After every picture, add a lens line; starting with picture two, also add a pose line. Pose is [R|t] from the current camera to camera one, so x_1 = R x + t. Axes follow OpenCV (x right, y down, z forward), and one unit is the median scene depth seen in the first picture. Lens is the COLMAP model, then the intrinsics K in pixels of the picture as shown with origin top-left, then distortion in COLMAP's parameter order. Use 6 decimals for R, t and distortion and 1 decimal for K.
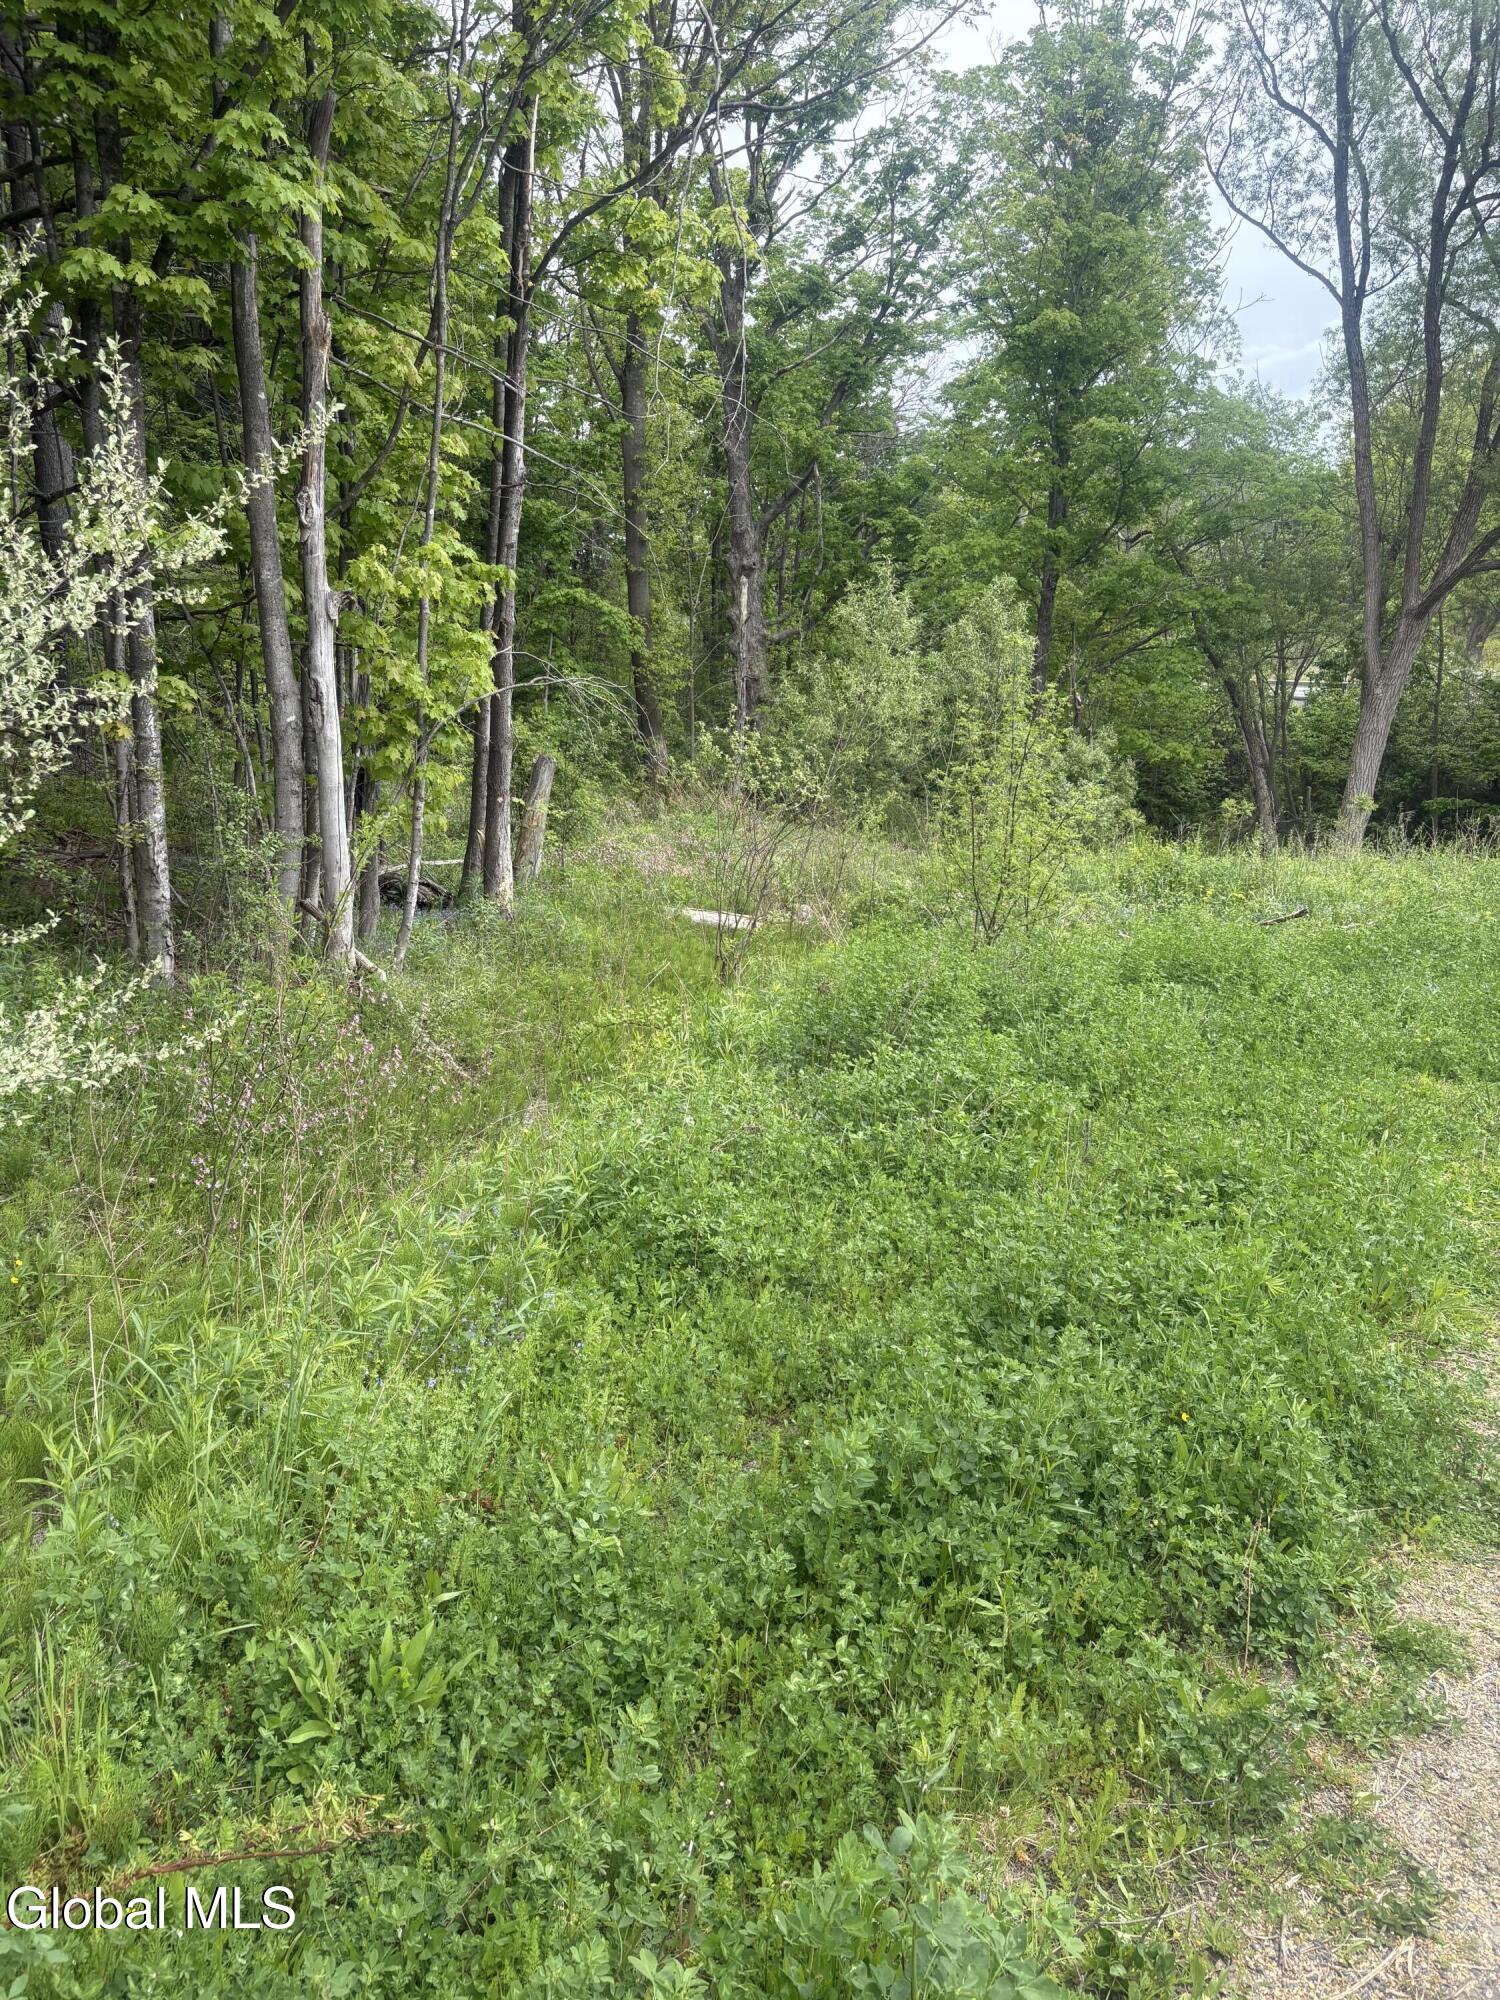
lens RADIAL K [[1645.2, 0, 706.0], [0, 1645.2, 993.2], [0, 0, 1]] dist [0.072422, -0.089491]
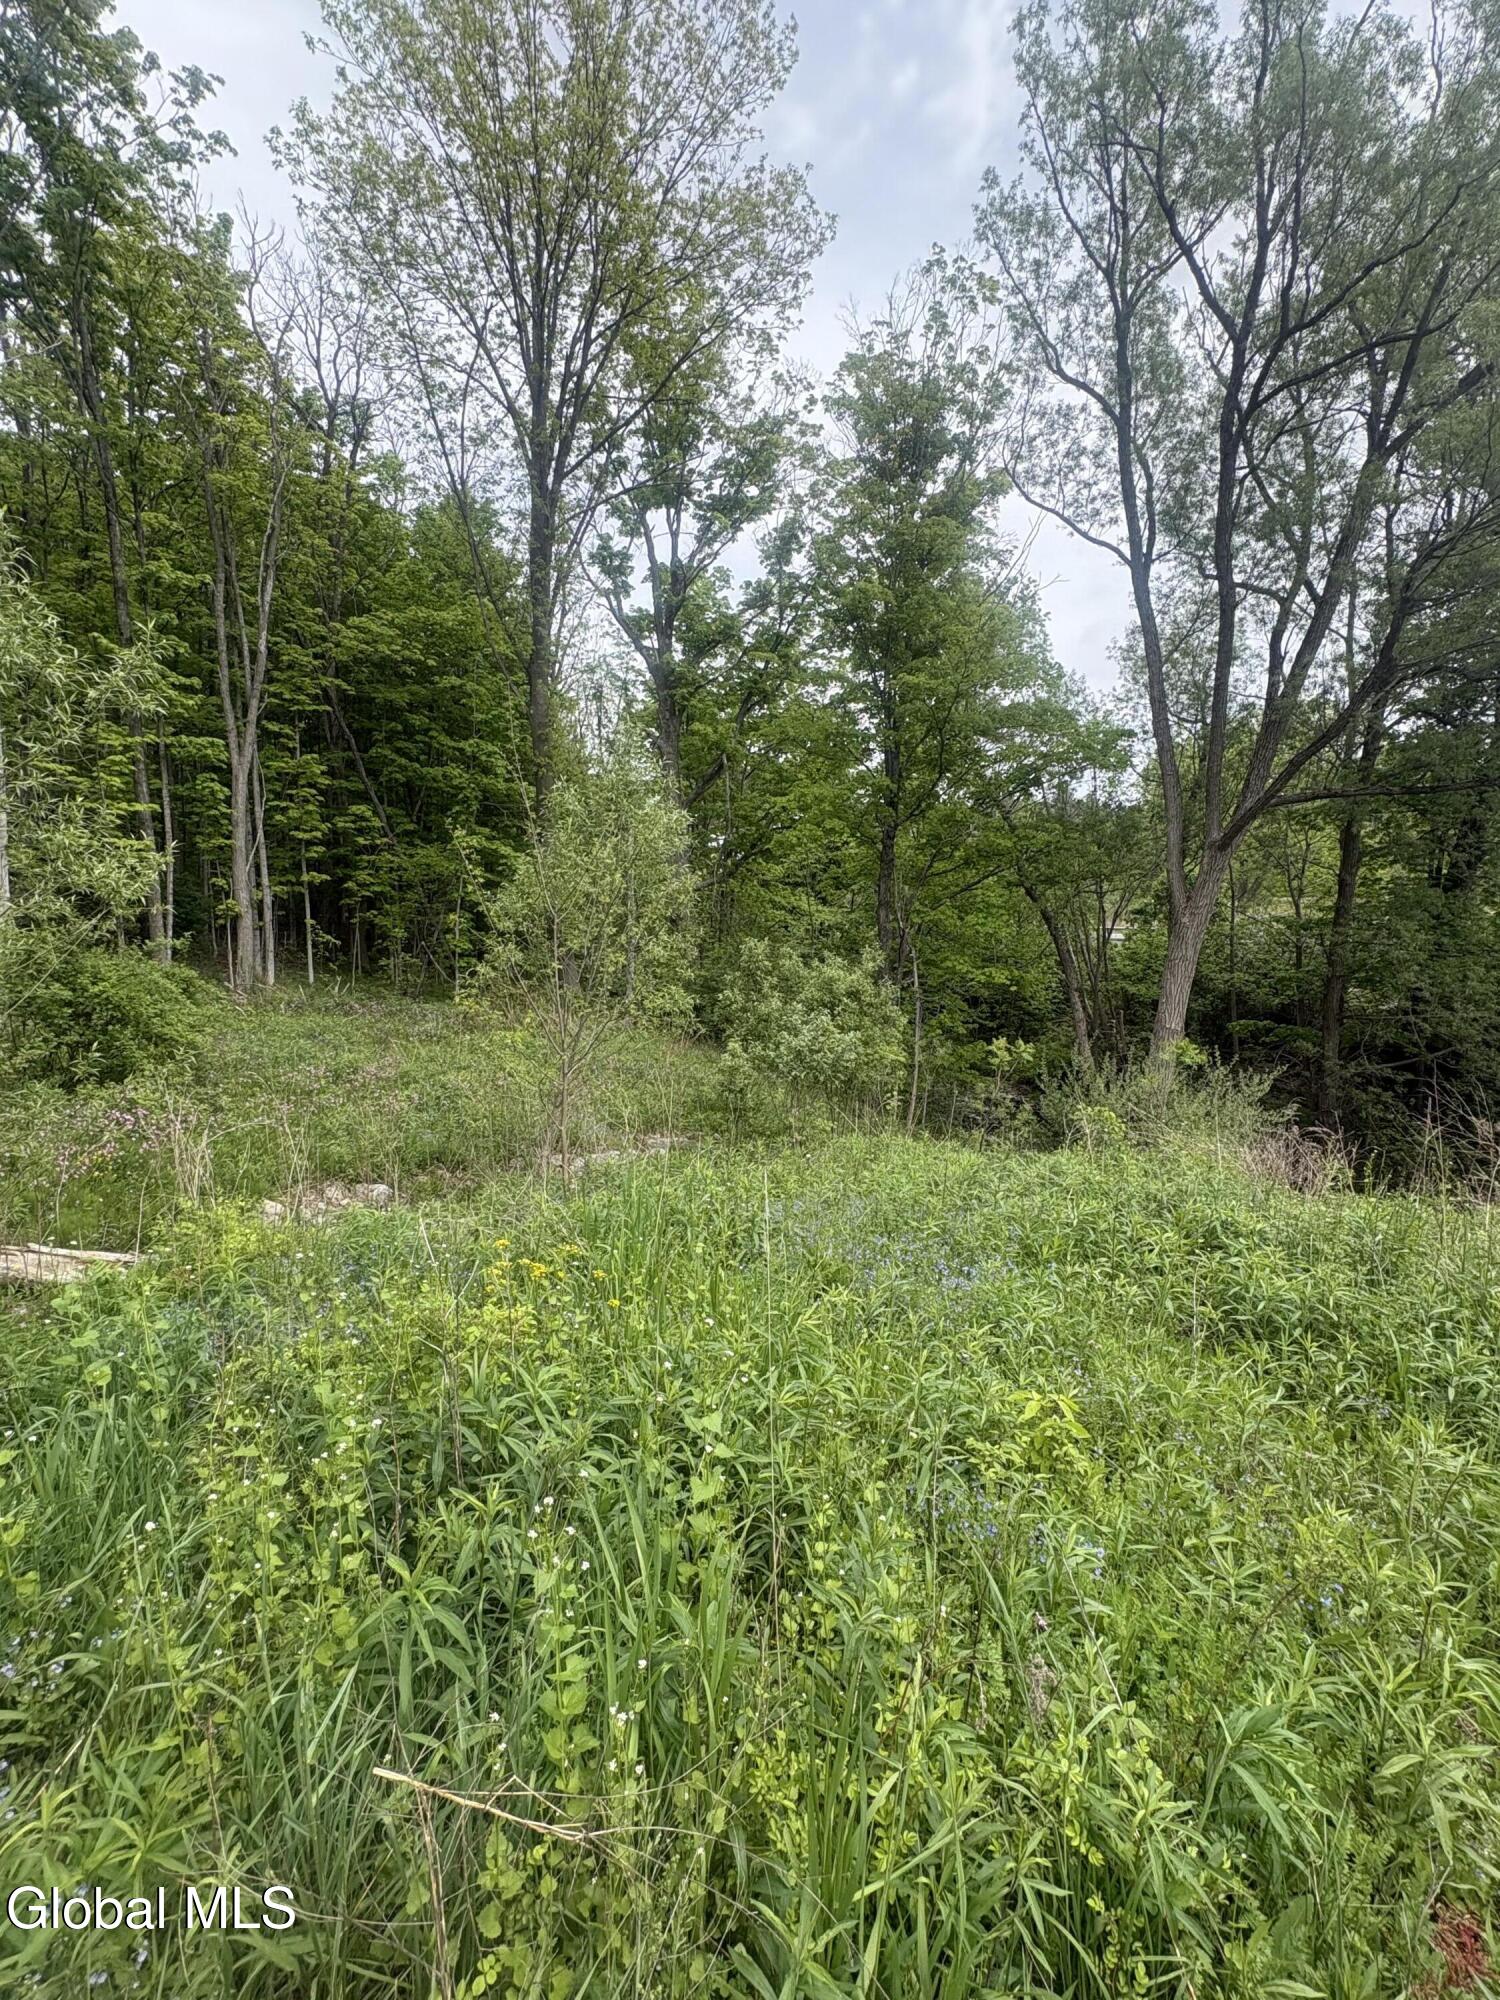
lens RADIAL K [[857.2, 0, 757.0], [0, 857.2, 994.4], [0, 0, 1]] dist [0.002060, -0.000879]
pose [[0.997359, 0.004873, -0.072468, 0.259642], [-0.013769, 0.992339, -0.122775, -0.097028], [0.071315, 0.123448, 0.989785, 0.669196]]
